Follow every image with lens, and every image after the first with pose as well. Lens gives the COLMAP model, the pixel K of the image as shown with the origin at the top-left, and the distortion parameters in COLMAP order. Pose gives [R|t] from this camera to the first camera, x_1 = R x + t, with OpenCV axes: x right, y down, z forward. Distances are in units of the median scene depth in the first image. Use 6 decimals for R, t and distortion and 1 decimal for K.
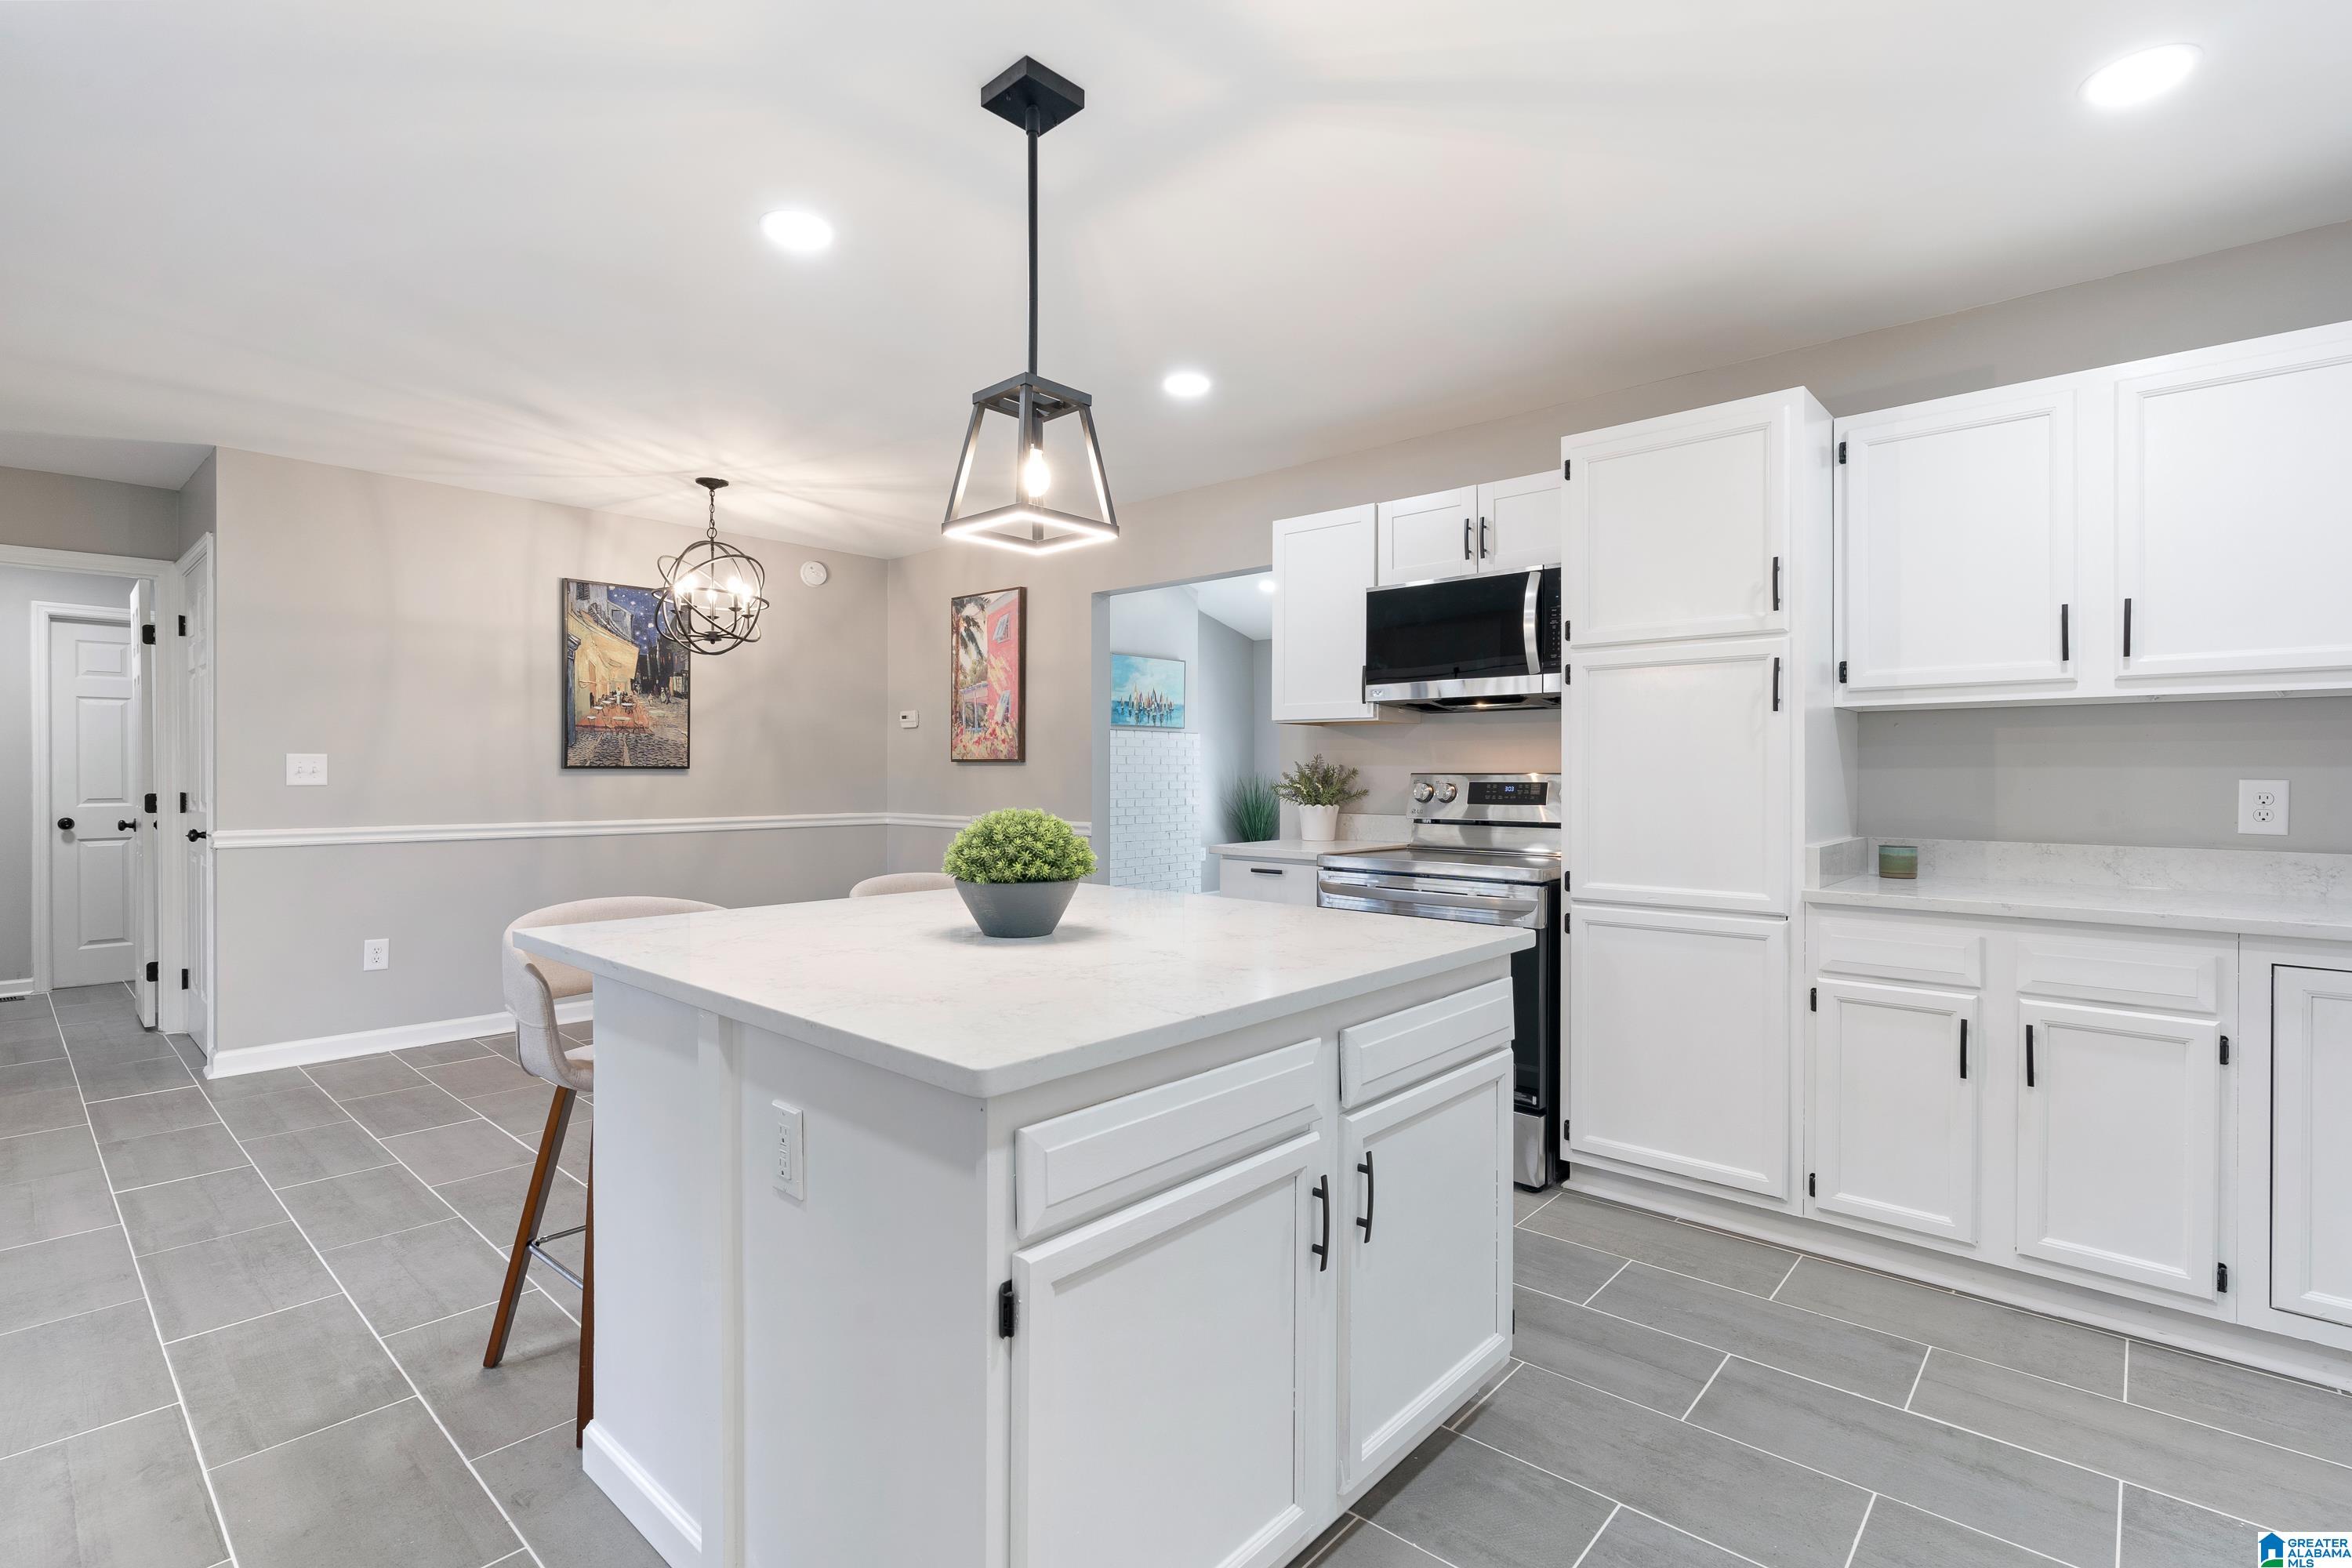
lens RADIAL K [[1089.3, 0, 1176.0], [0, 1089.3, 784.0], [0, 0, 1]] dist [-0.000497, -0.000096]
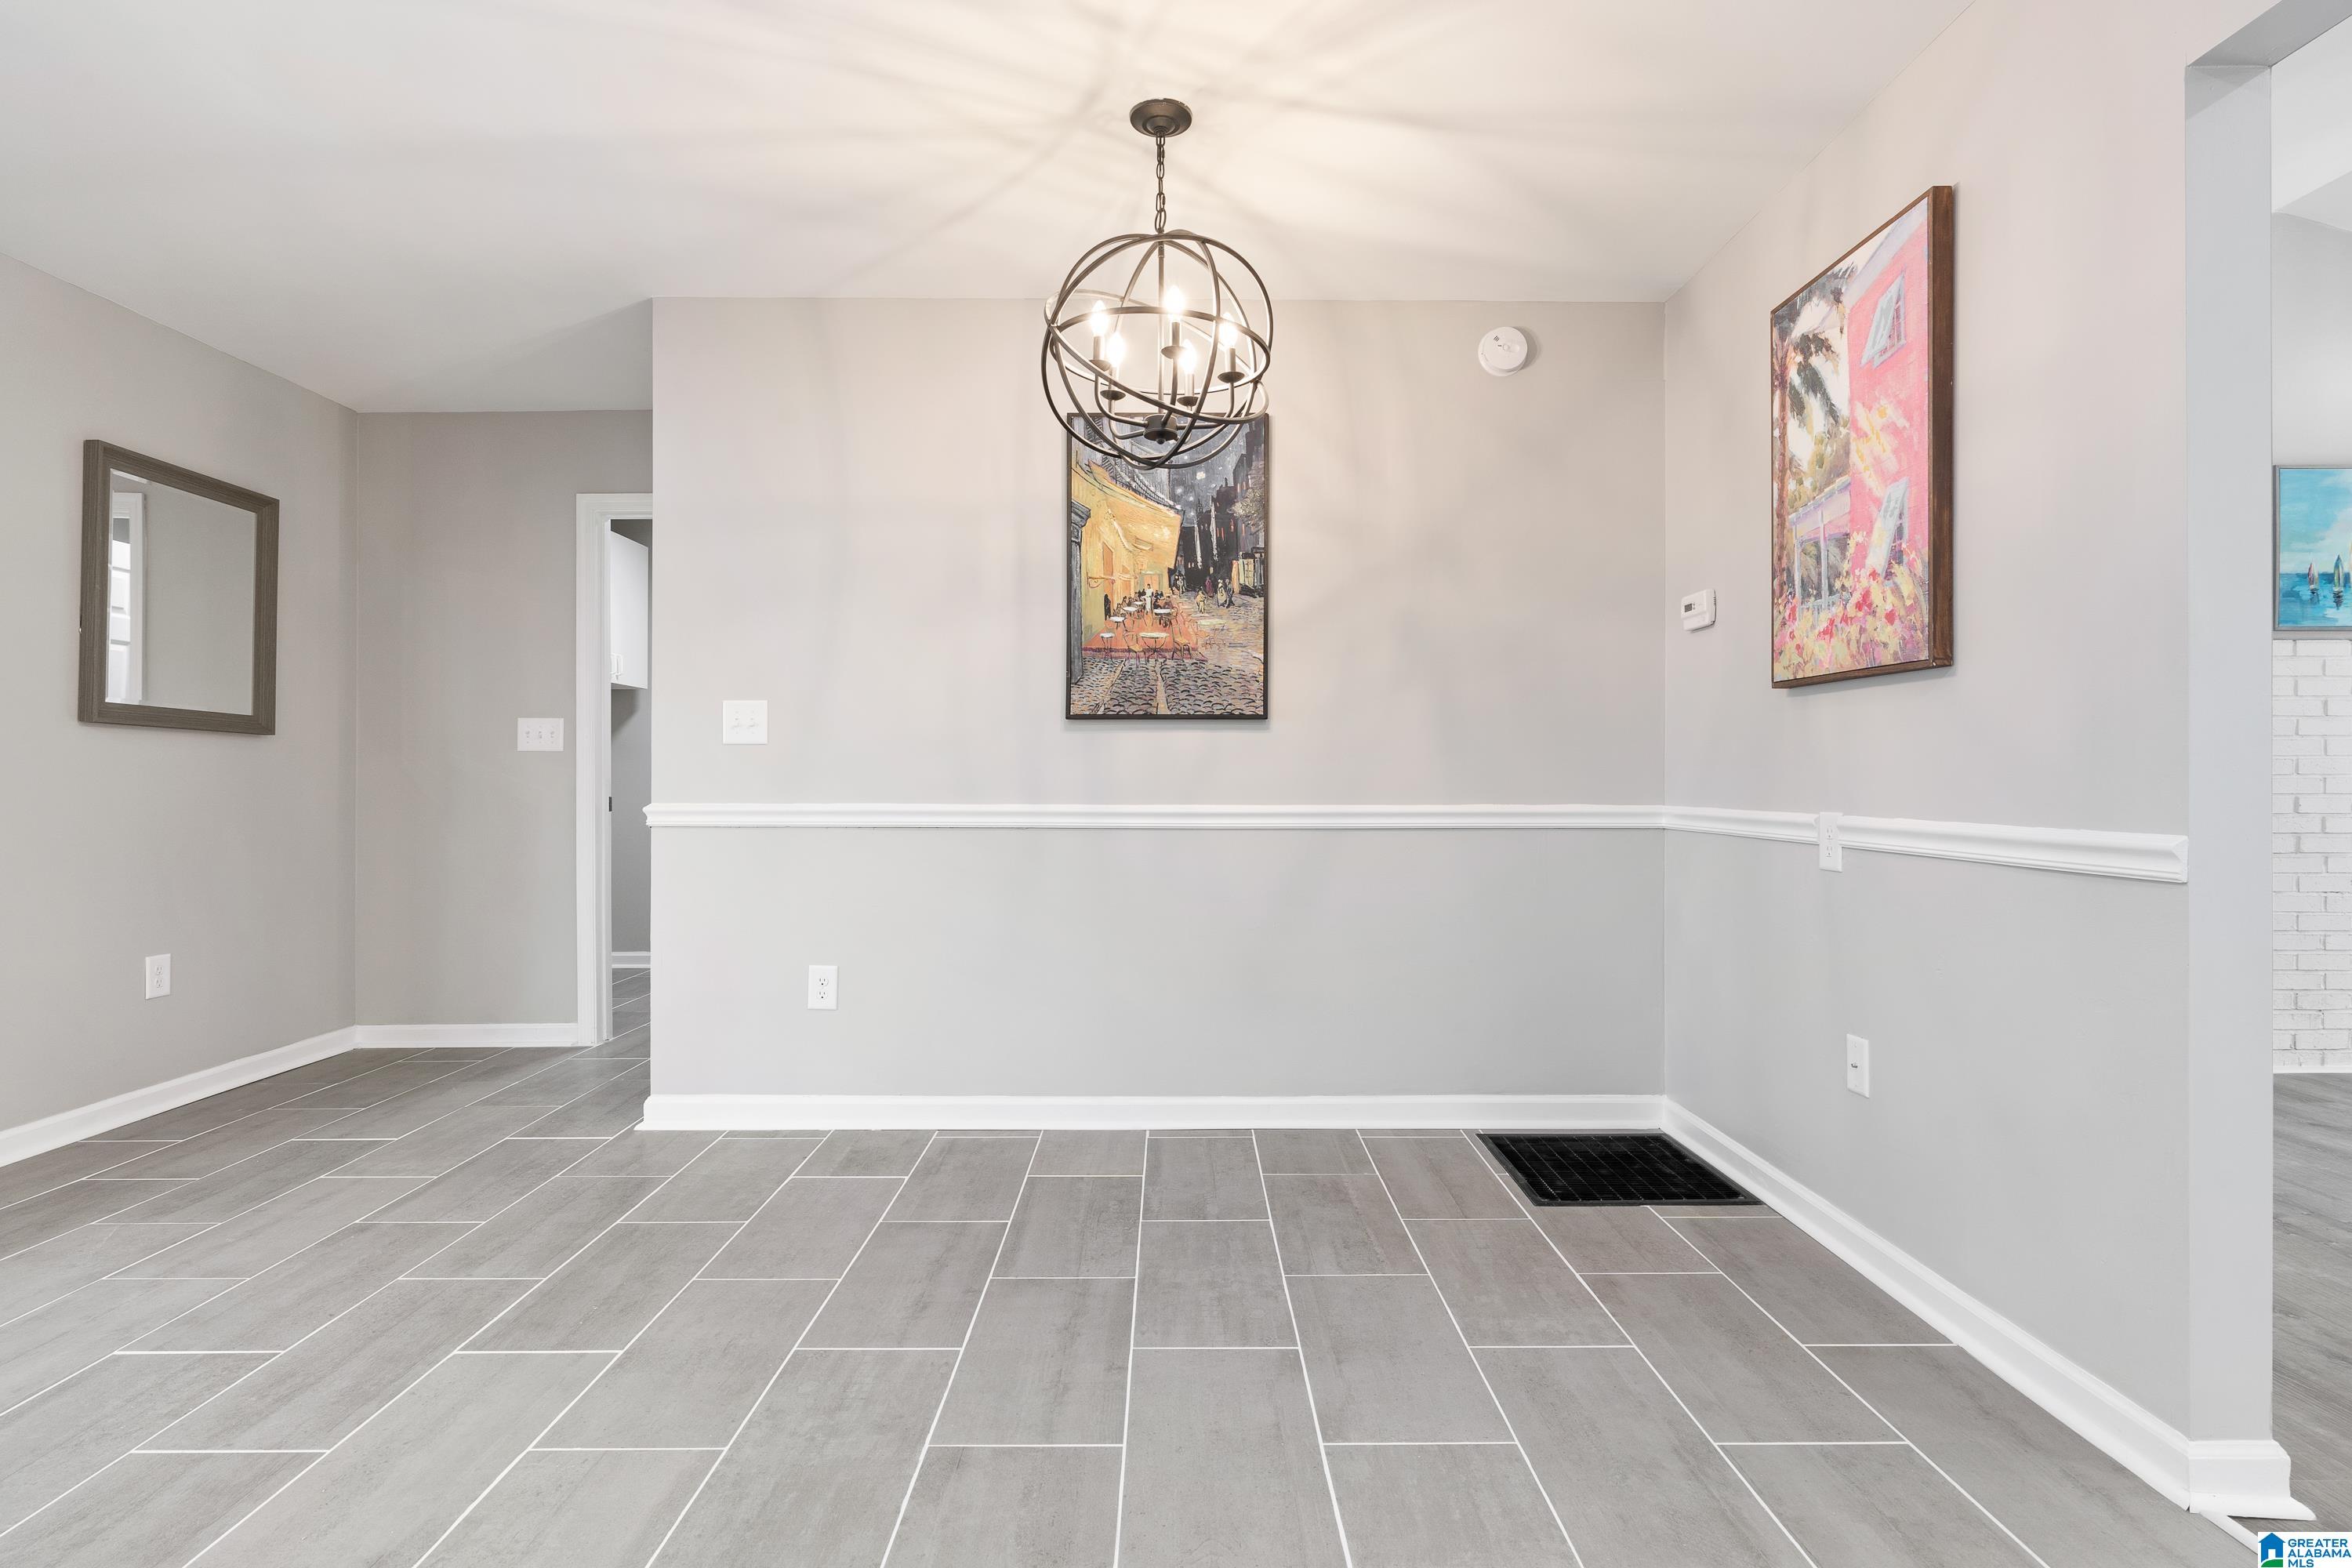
lens RADIAL K [[1147.4, 0, 1184.8], [0, 1147.4, 776.7], [0, 0, 1]] dist [-0.003450, 0.000632]
pose [[0.679749, -0.003020, -0.733439, -0.032821], [-0.006972, 0.999920, -0.010579, 0.023805], [0.733412, 0.012304, 0.679673, 0.567370]]
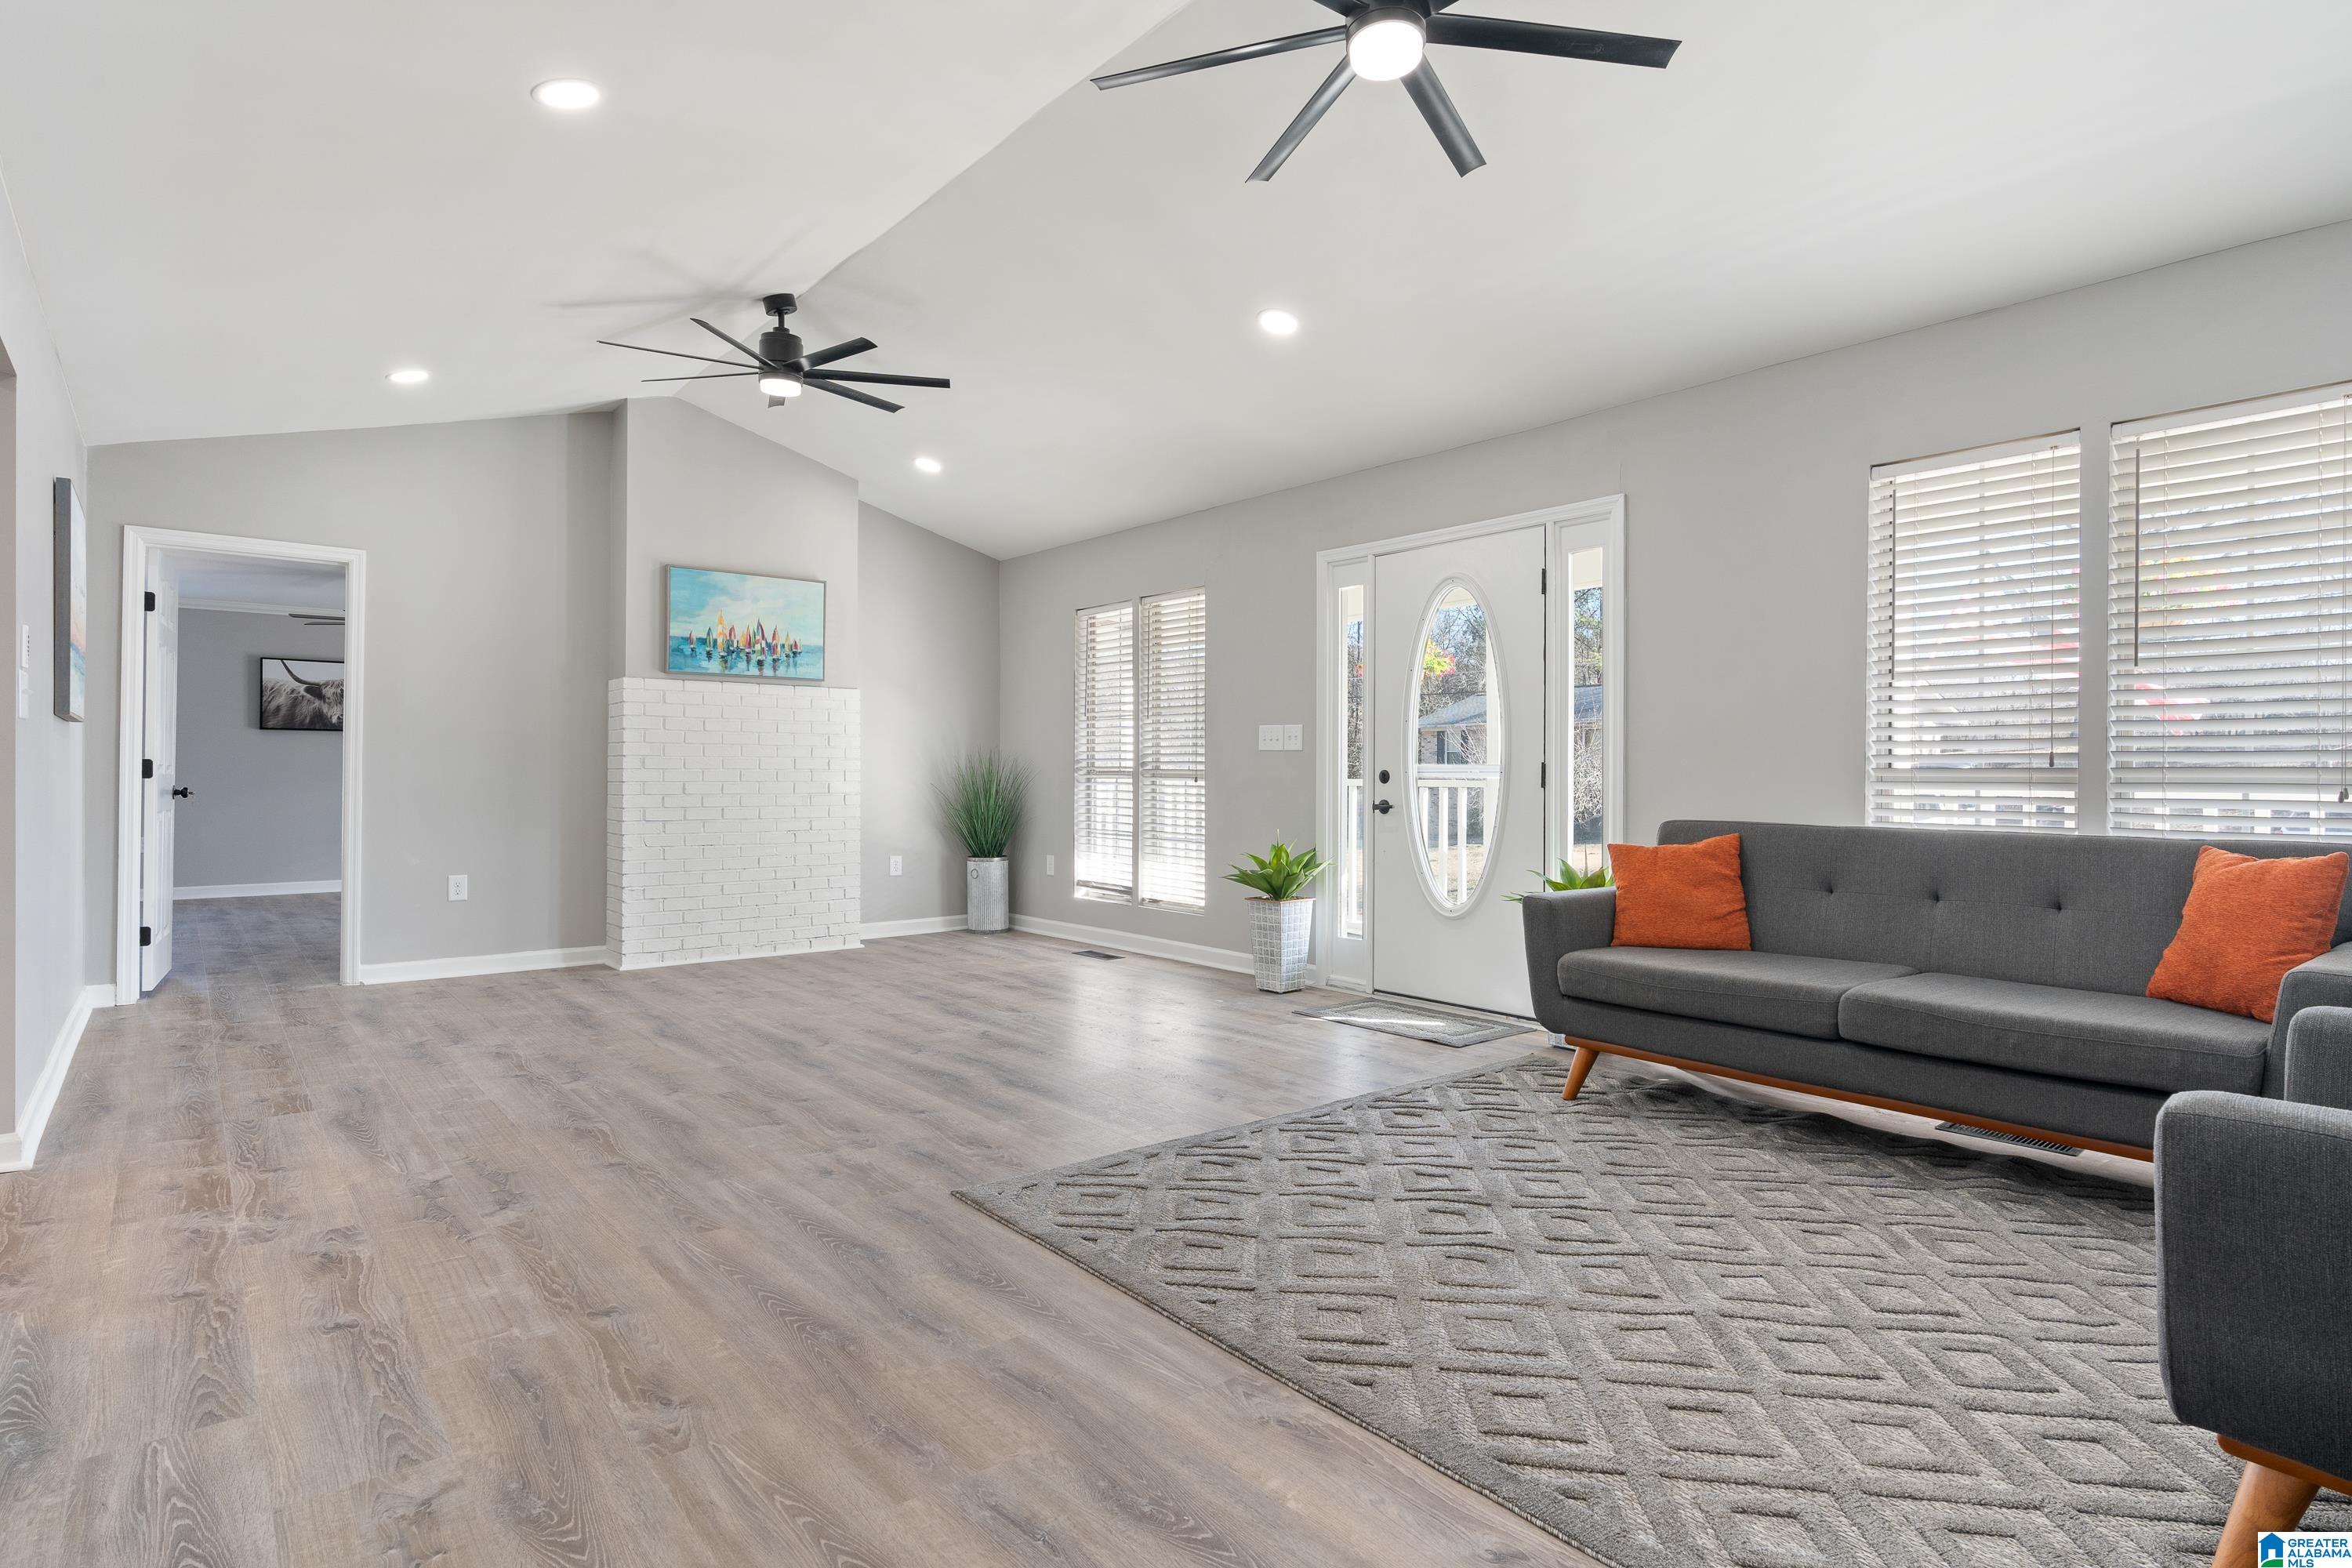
lens RADIAL K [[1218.3, 0, 1182.5], [0, 1218.3, 777.3], [0, 0, 1]] dist [-0.001677, 0.000080]
pose [[0.991034, 0.002581, -0.133588, 0.572600], [-0.003828, 0.999951, -0.009079, 0.027019], [0.133558, 0.009509, 0.990995, 0.472906]]
